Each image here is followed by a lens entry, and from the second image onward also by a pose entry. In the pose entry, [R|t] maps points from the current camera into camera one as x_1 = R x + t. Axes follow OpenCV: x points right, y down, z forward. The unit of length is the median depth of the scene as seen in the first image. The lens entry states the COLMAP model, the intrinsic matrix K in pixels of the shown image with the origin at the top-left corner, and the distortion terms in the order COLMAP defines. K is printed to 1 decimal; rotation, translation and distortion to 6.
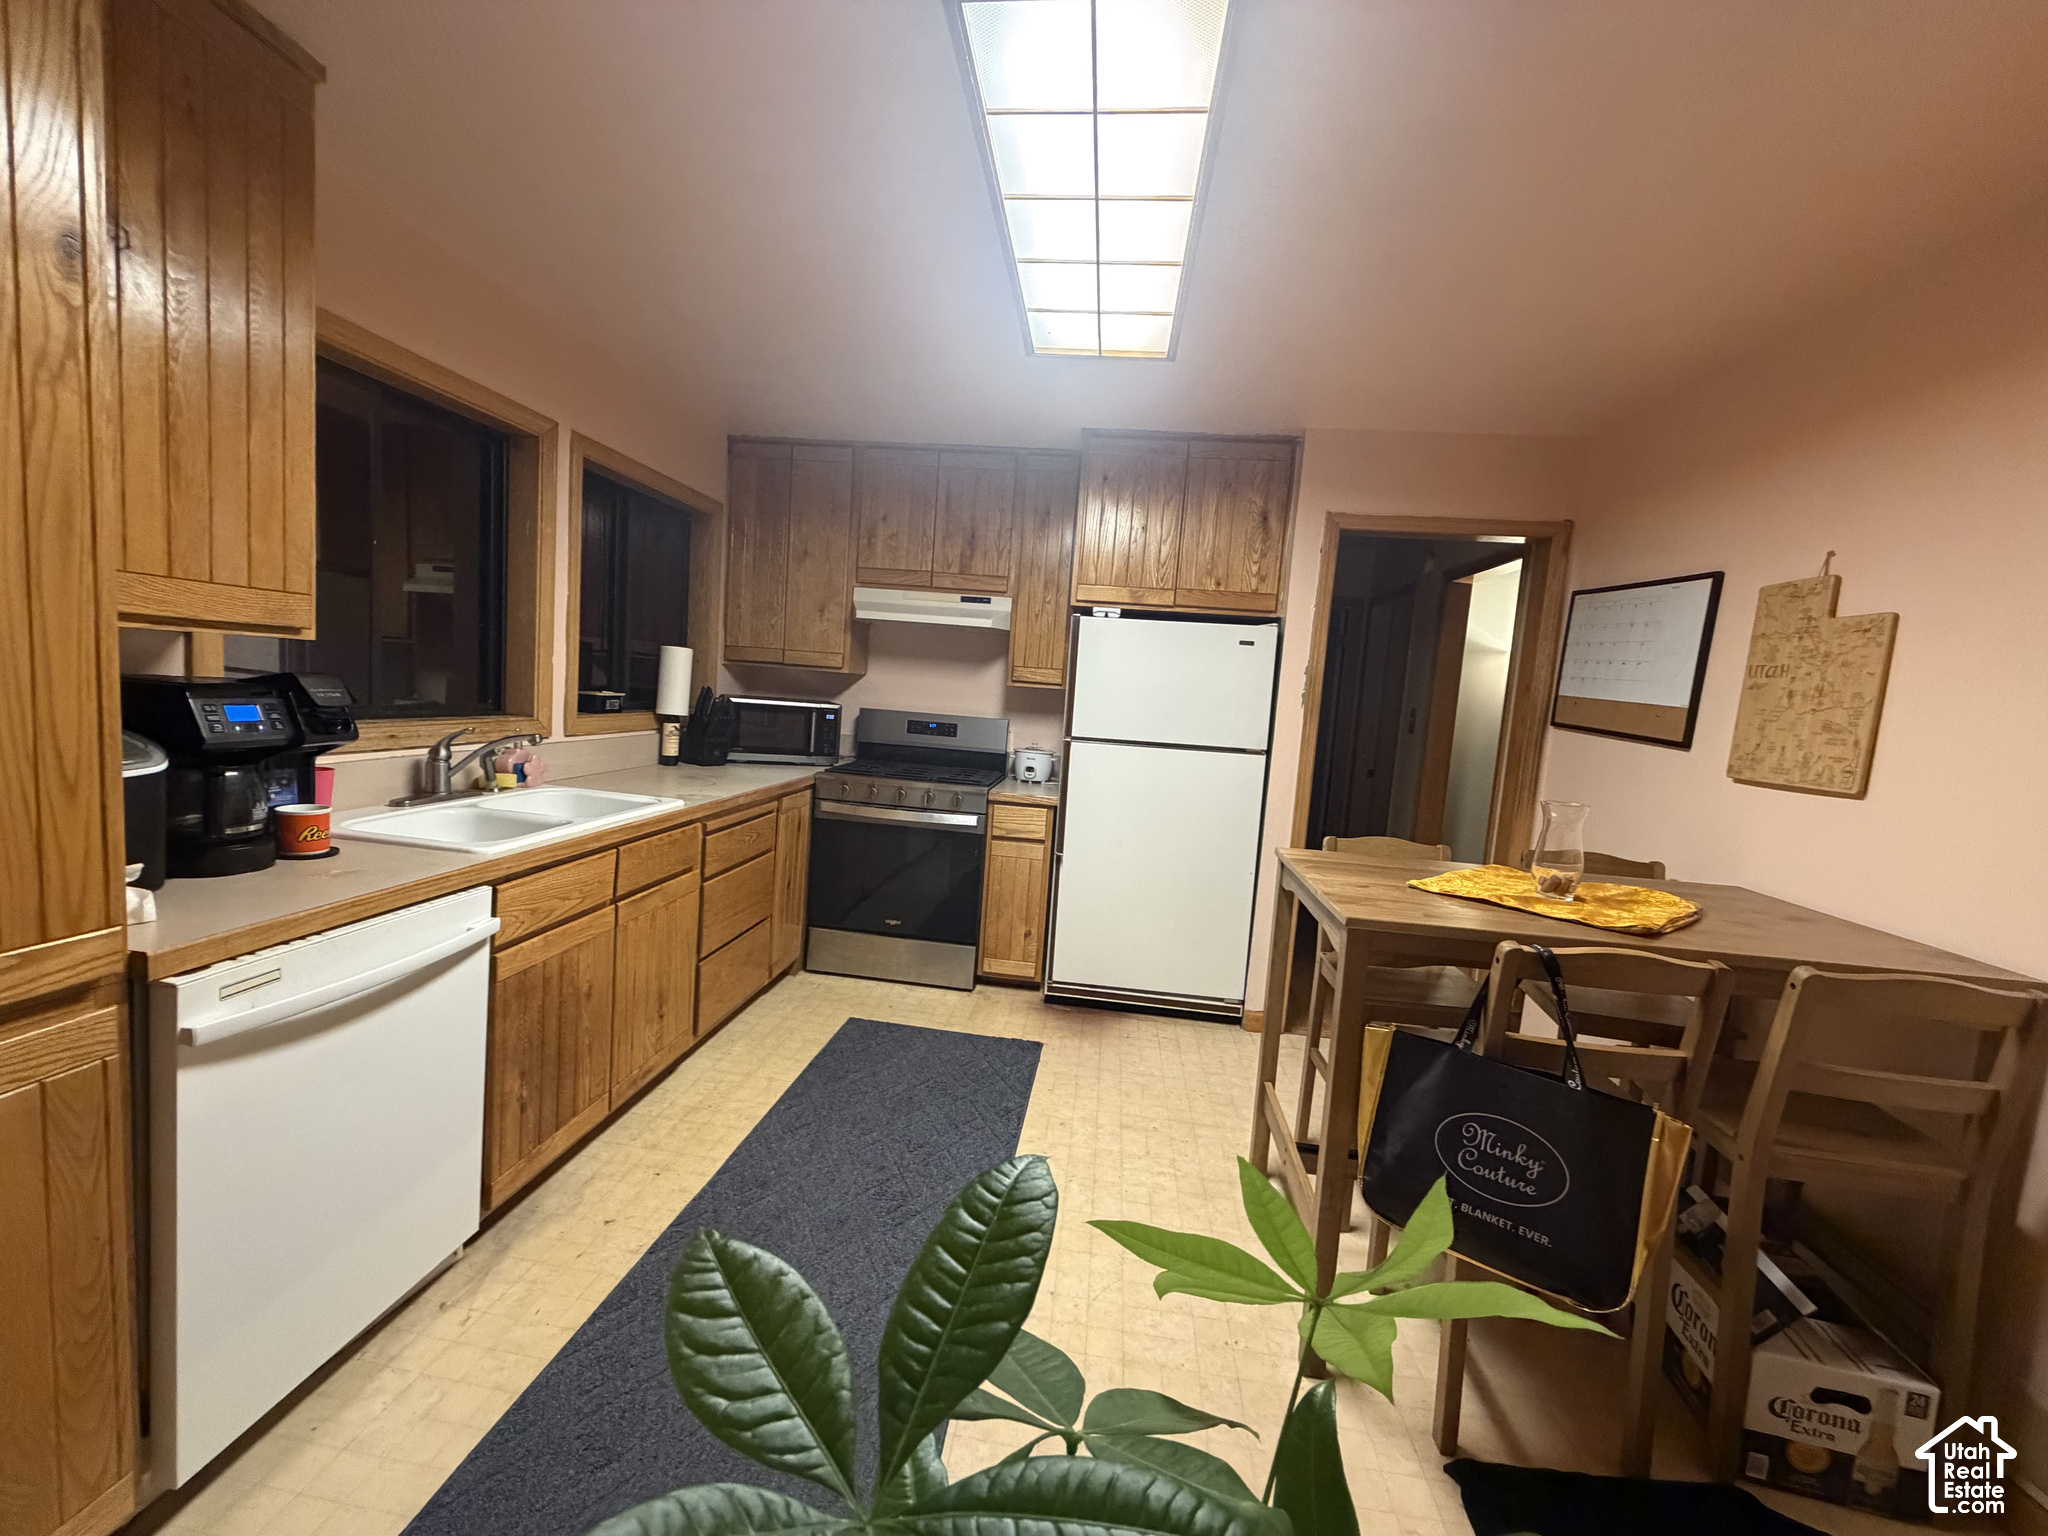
lens RADIAL K [[813.6, 0, 1017.4], [0, 813.6, 764.0], [0, 0, 1]] dist [0.000244, 0.000088]
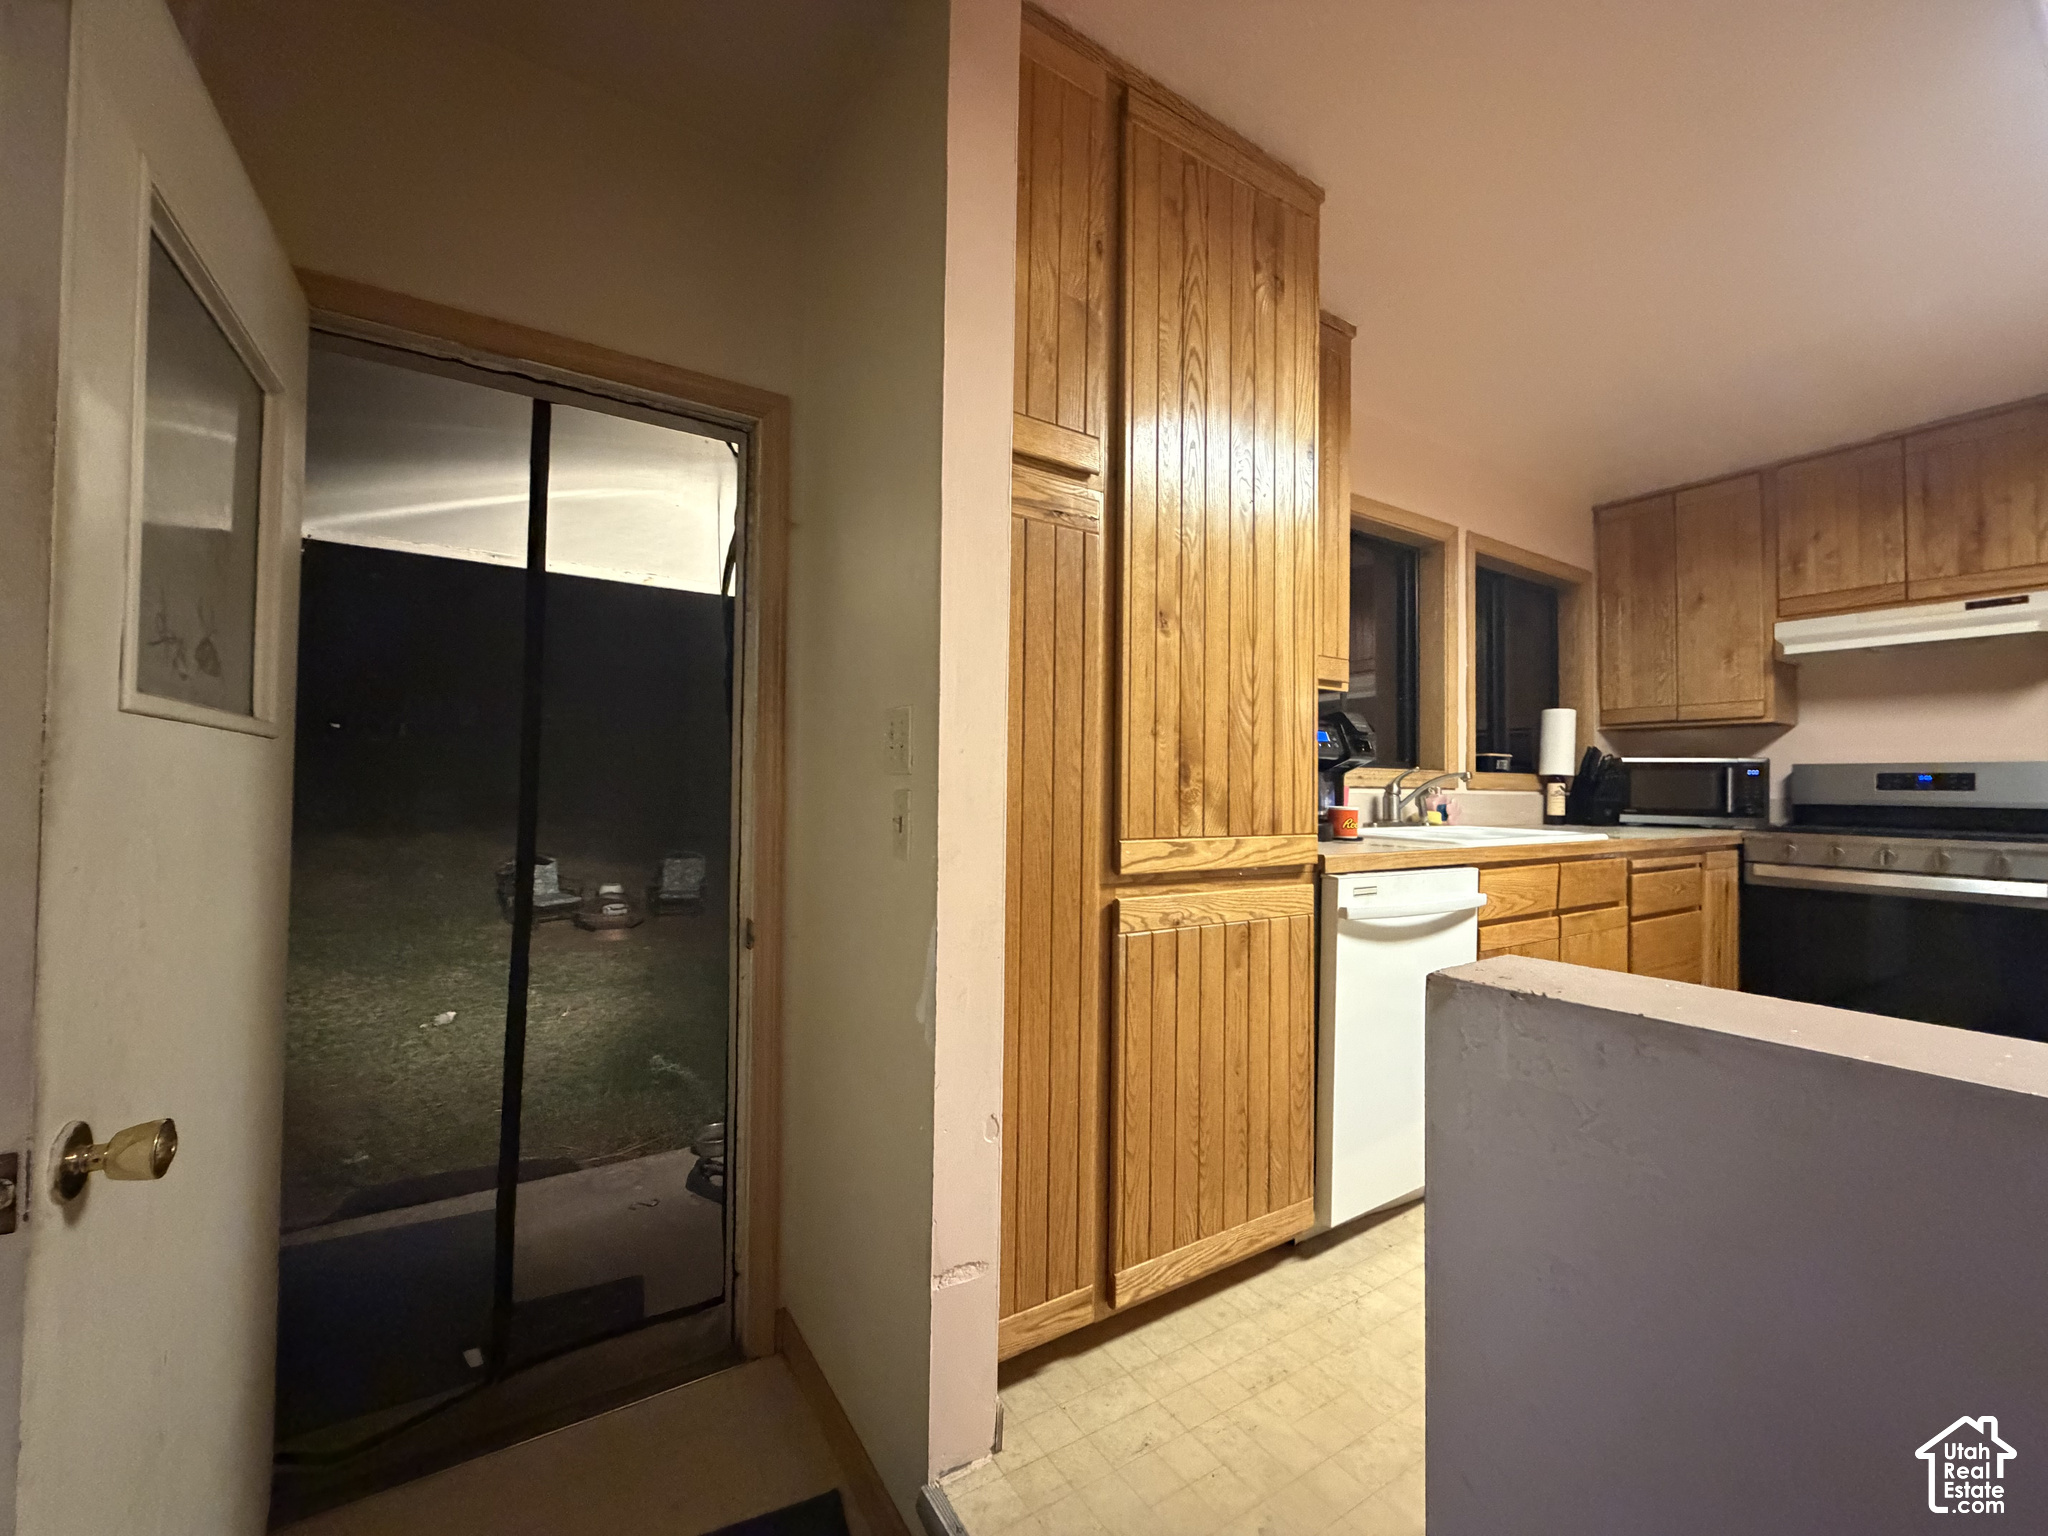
lens RADIAL K [[804.3, 0, 1024.0], [0, 804.3, 768.0], [0, 0, 1]] dist [0.004551, -0.000001]
pose [[0.631146, -0.085117, -0.770979, -0.069854], [-0.038574, 0.989287, -0.140797, 0.111971], [0.774704, 0.118603, 0.621101, -0.176027]]
